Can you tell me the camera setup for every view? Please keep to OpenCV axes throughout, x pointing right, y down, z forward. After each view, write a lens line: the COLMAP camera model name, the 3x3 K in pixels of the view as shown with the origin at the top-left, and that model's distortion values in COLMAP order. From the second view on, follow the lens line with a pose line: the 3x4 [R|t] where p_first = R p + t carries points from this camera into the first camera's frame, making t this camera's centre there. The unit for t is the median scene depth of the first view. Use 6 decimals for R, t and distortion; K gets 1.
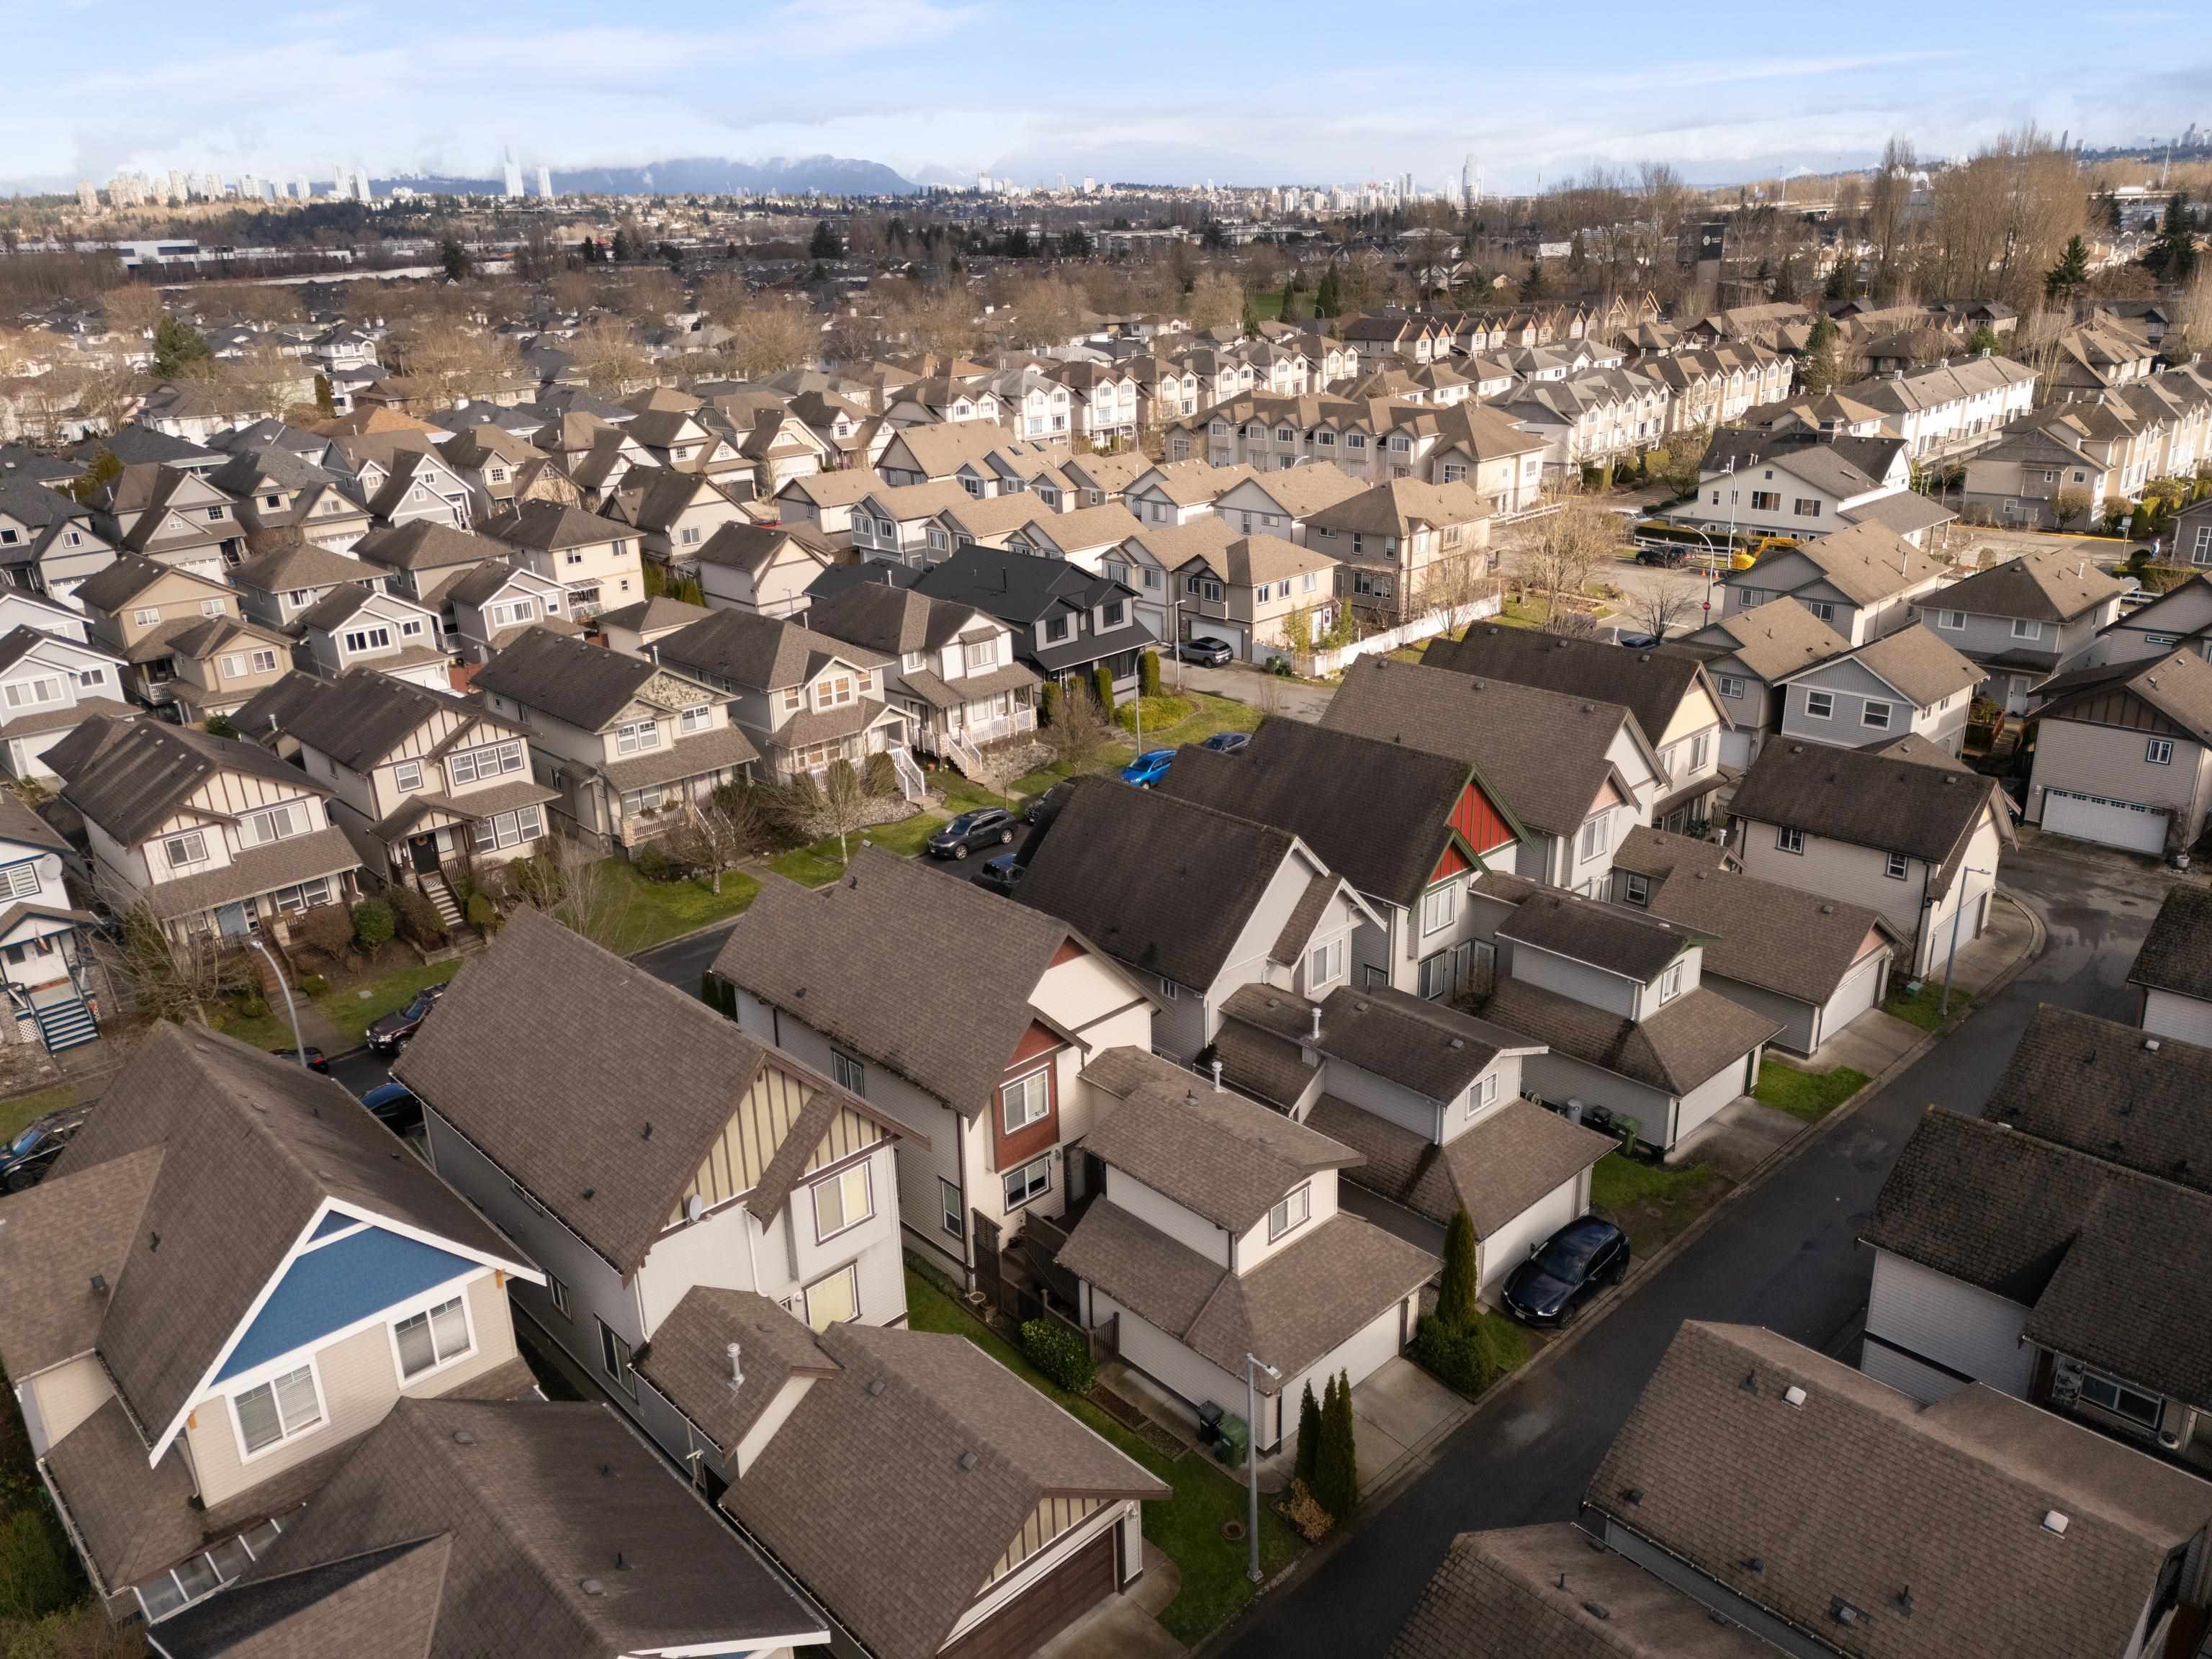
lens RADIAL K [[1626.2, 0, 1106.0], [0, 1626.2, 829.5], [0, 0, 1]] dist [0.086291, -0.083018]
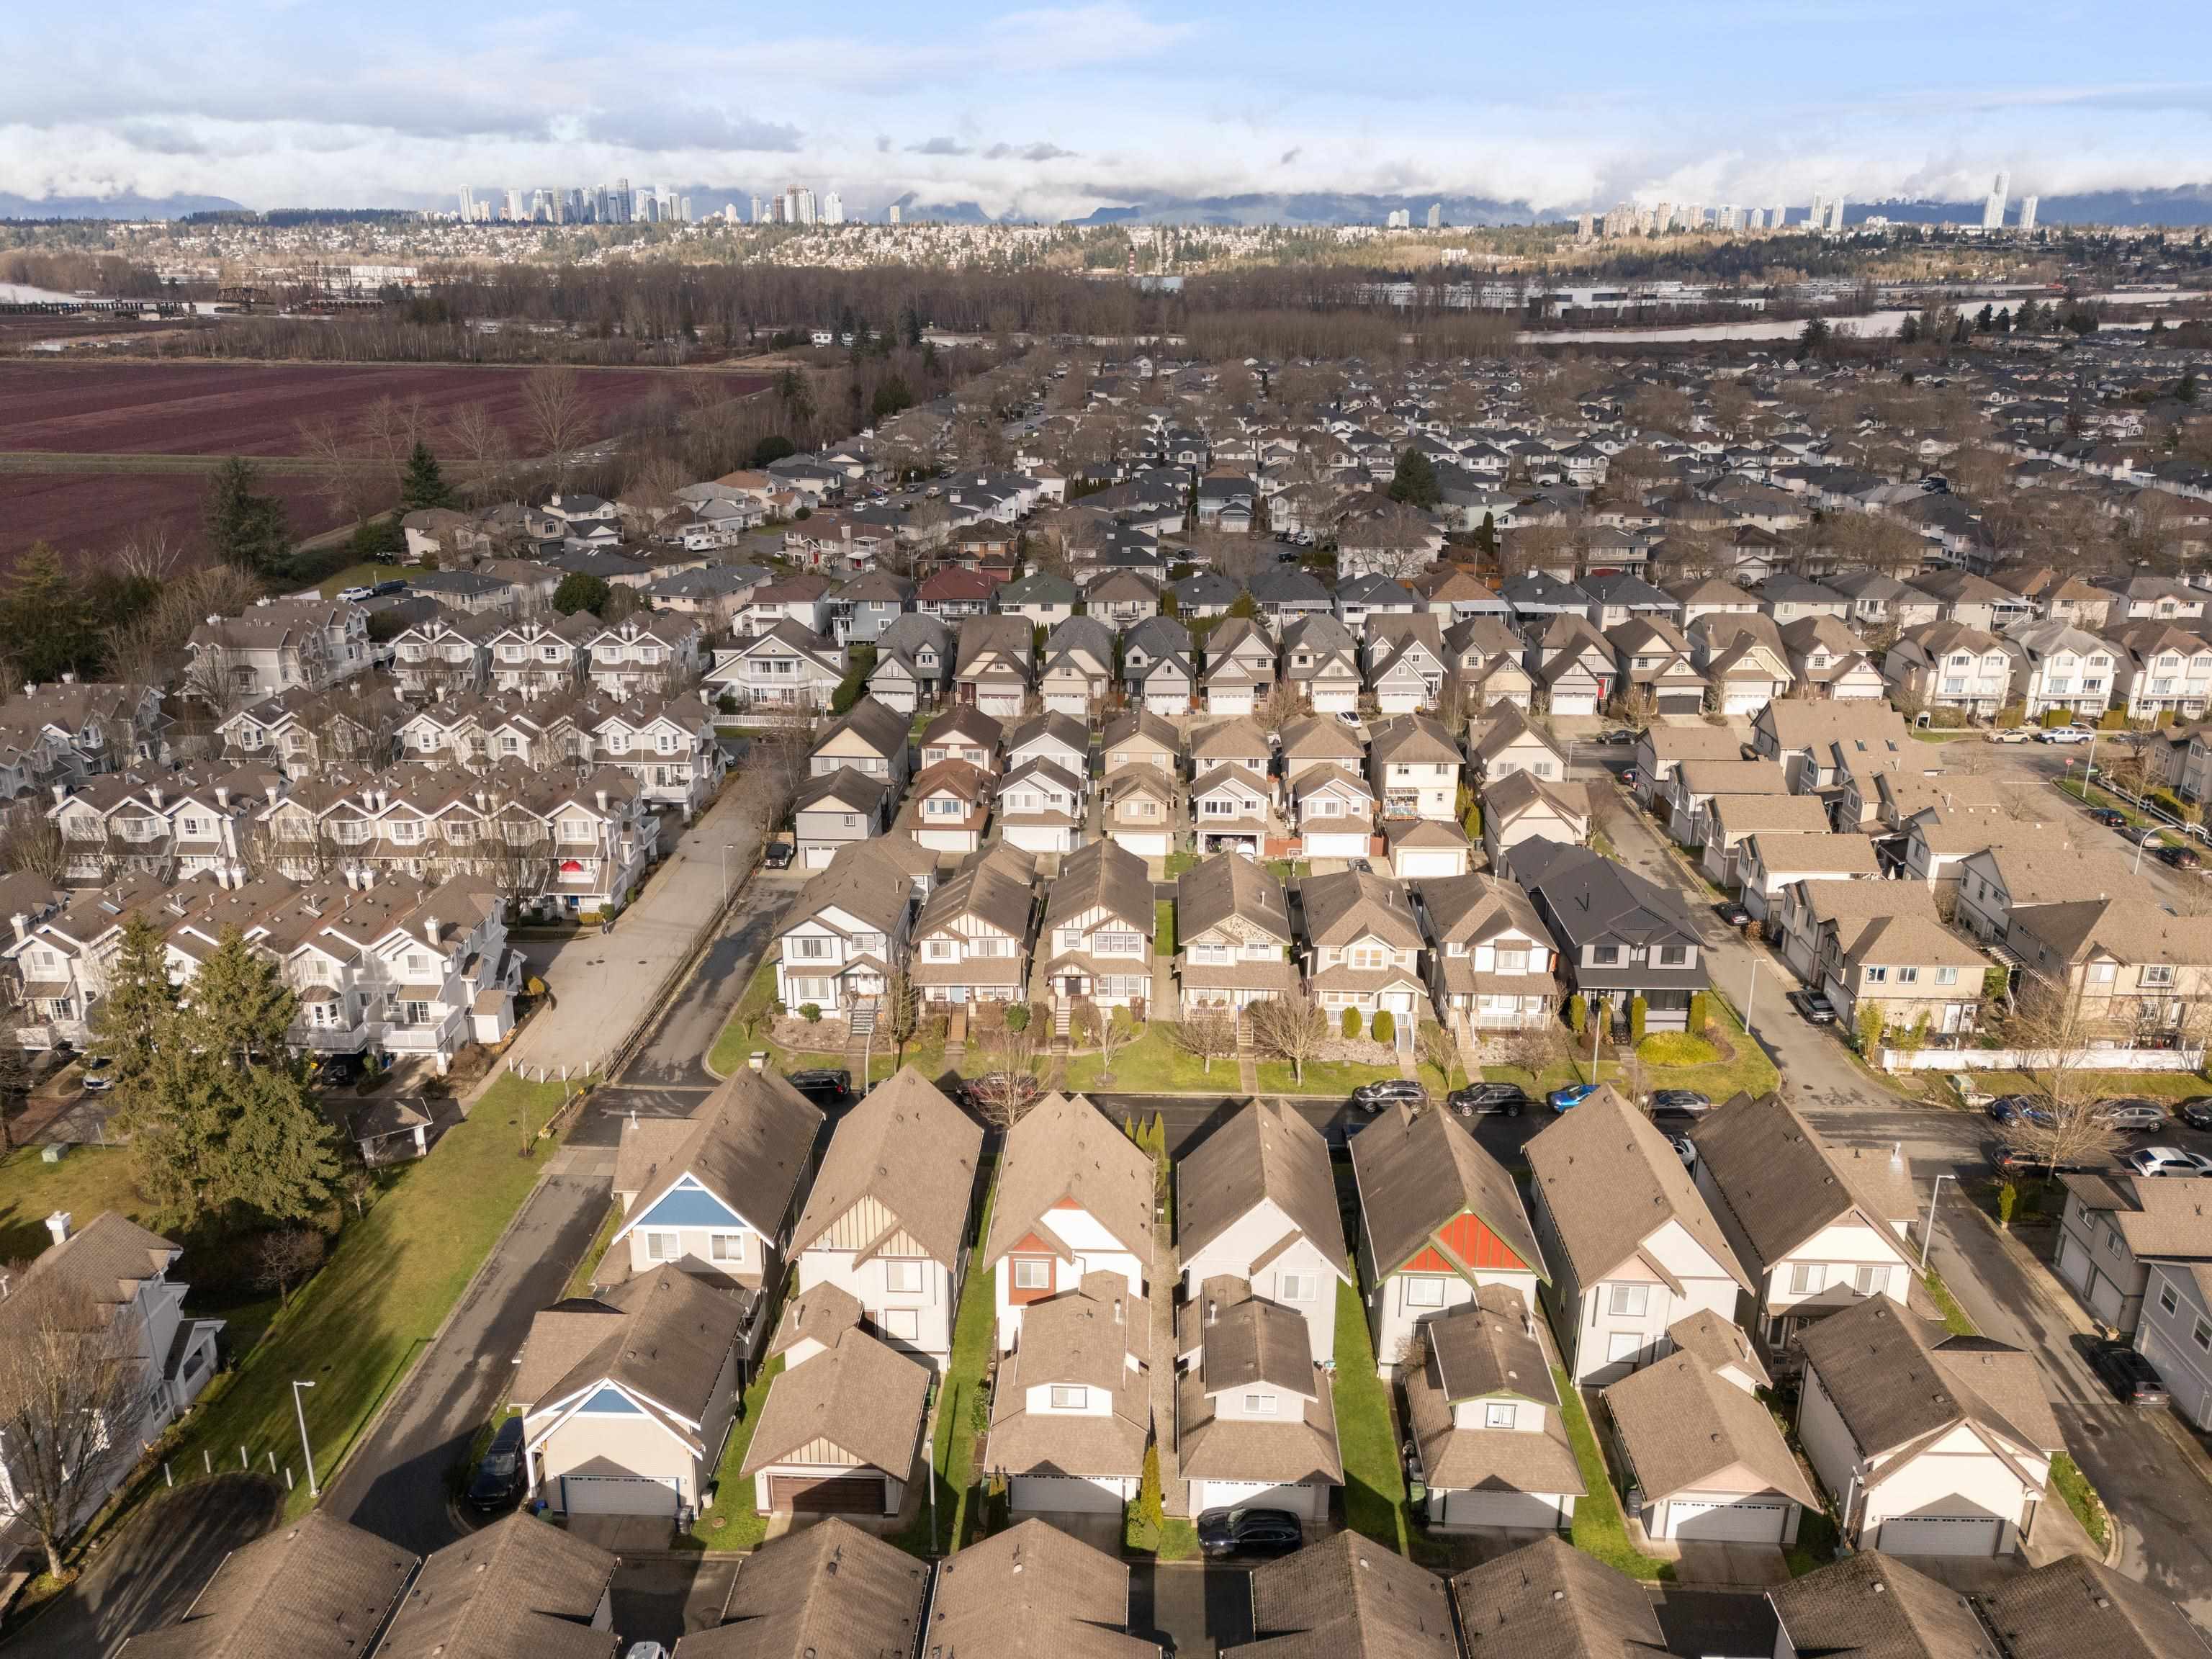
lens RADIAL K [[1642.6, 0, 1106.0], [0, 1642.6, 829.5], [0, 0, 1]] dist [0.097138, -0.091725]
pose [[0.703875, 0.263422, -0.659673, 0.440273], [-0.273930, 0.957522, 0.090075, -0.197612], [0.655379, 0.117303, 0.746135, -0.144244]]
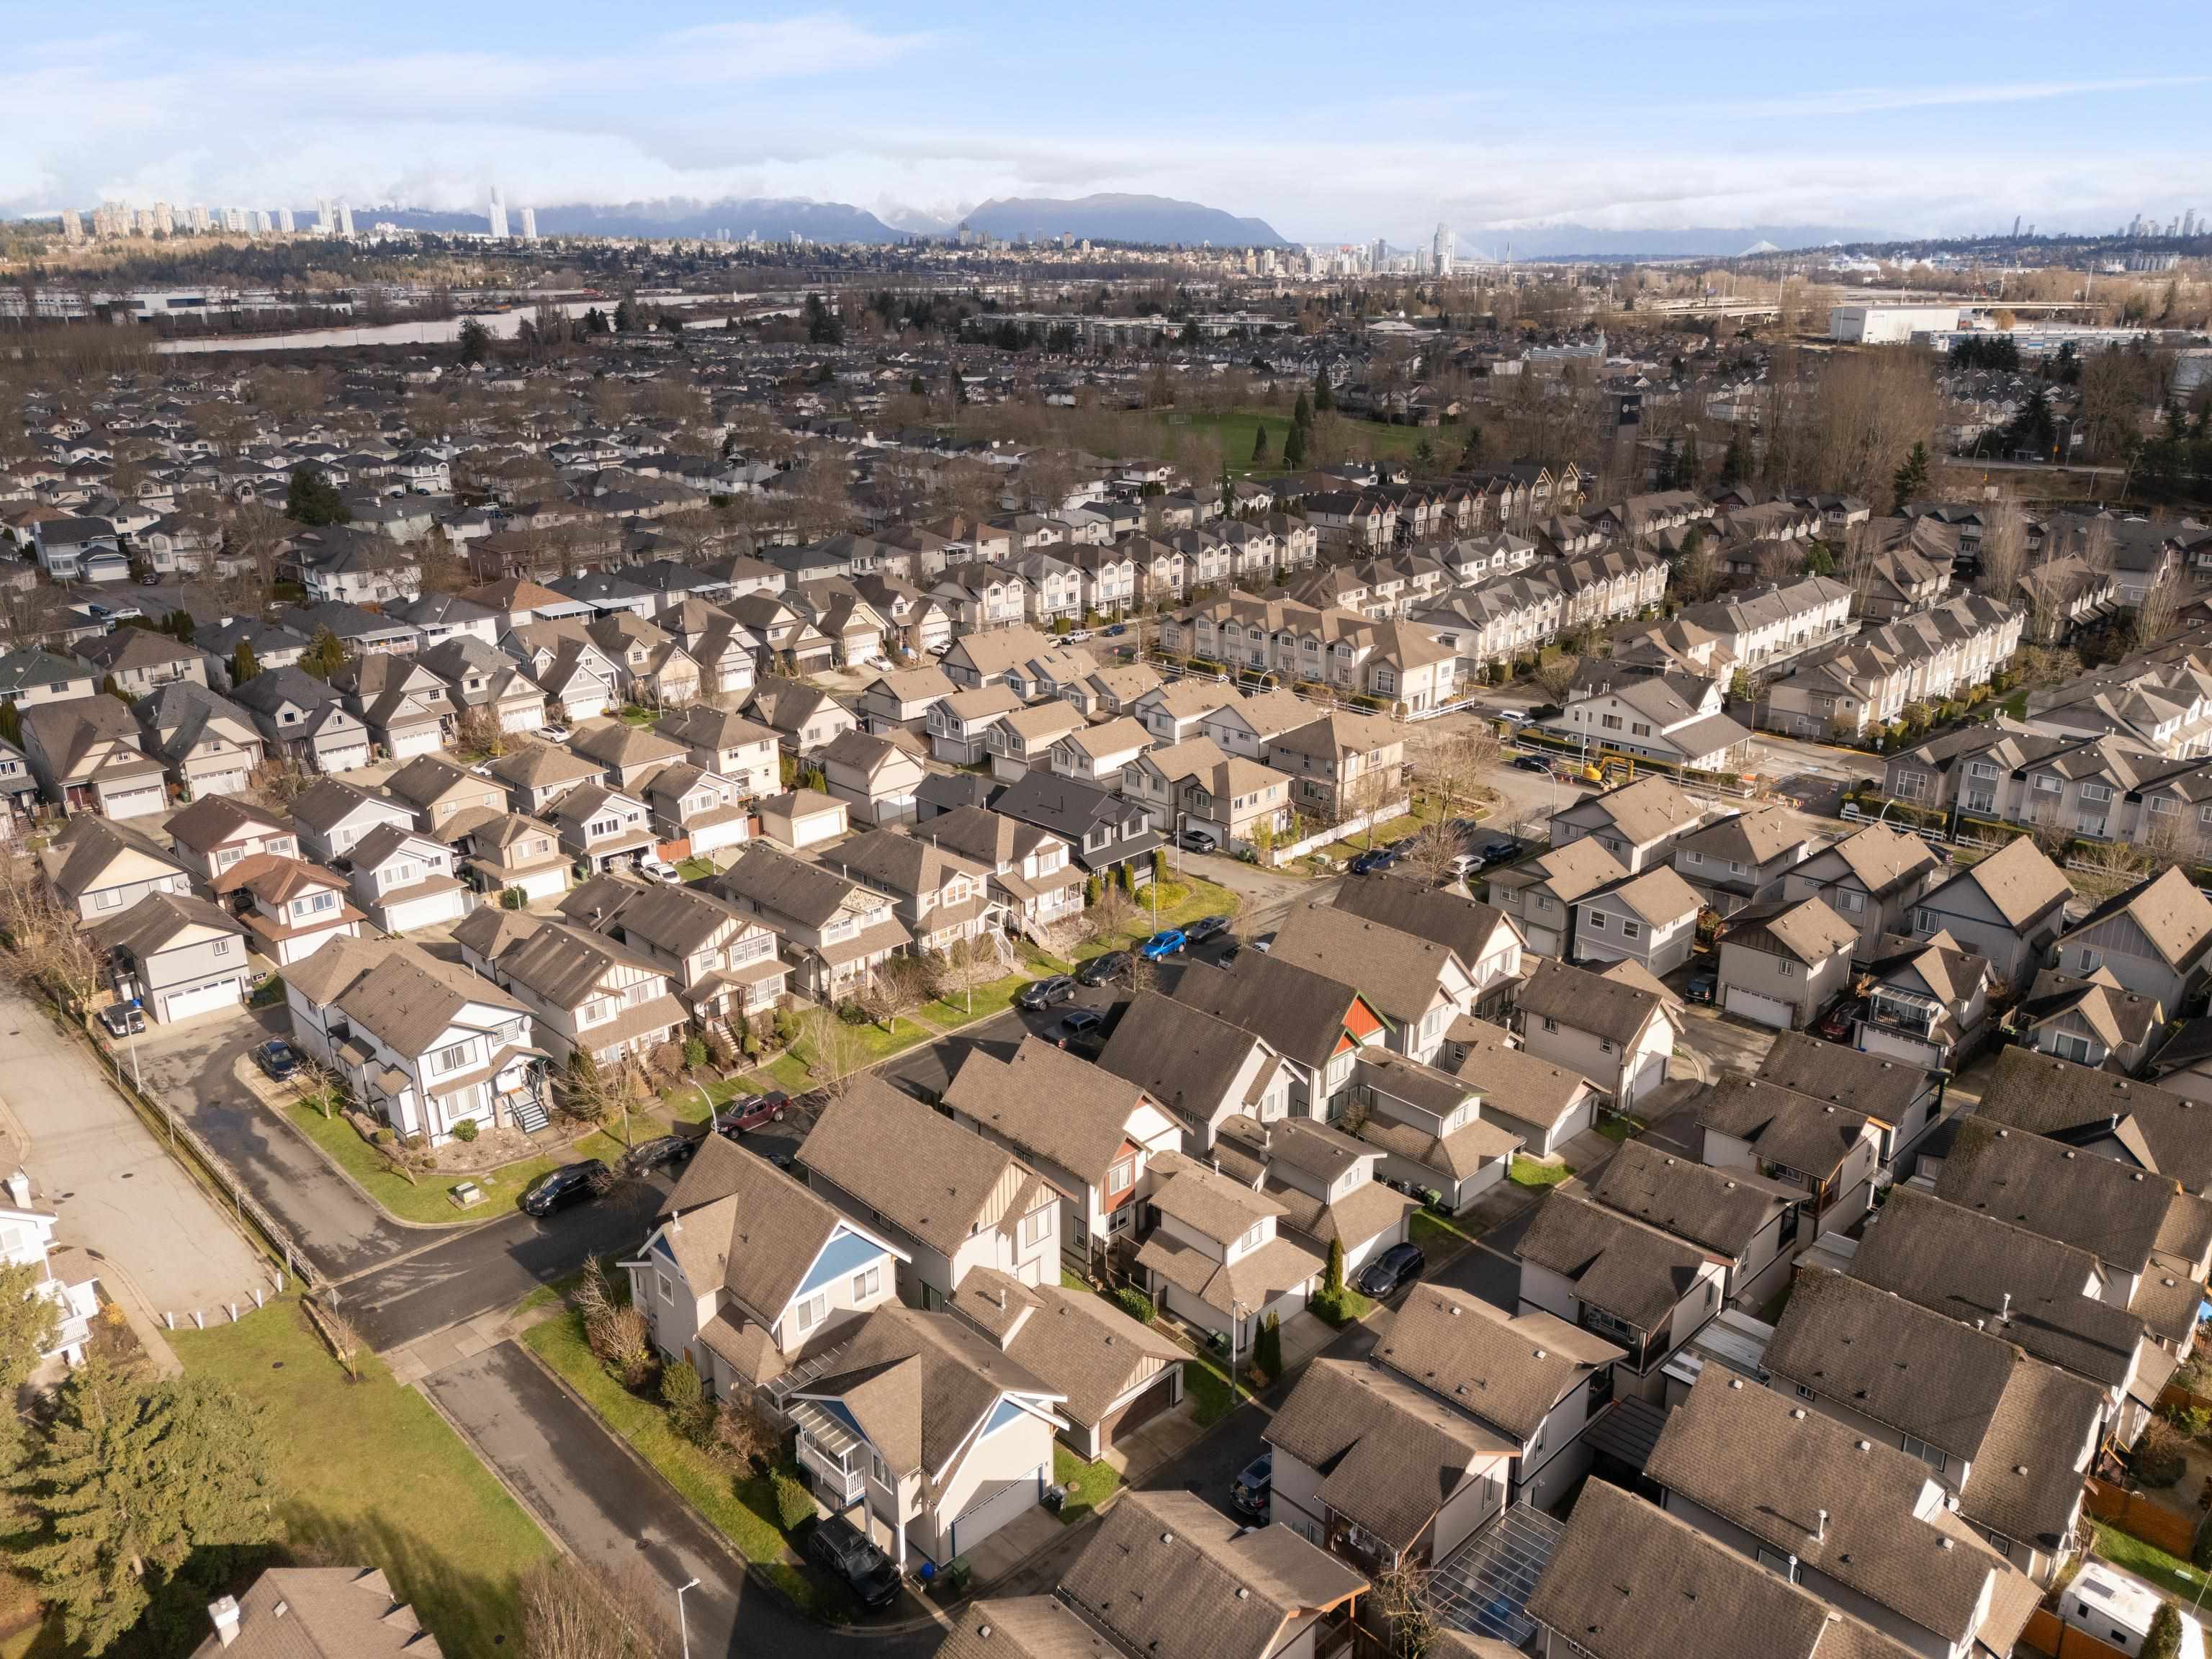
lens RADIAL K [[1626.2, 0, 1106.0], [0, 1626.2, 829.5], [0, 0, 1]] dist [0.086291, -0.083018]
pose [[0.999519, 0.022279, 0.021591, -0.048889], [-0.021687, 0.999394, -0.027237, -0.083478], [-0.022185, 0.026756, 0.999396, -0.408355]]
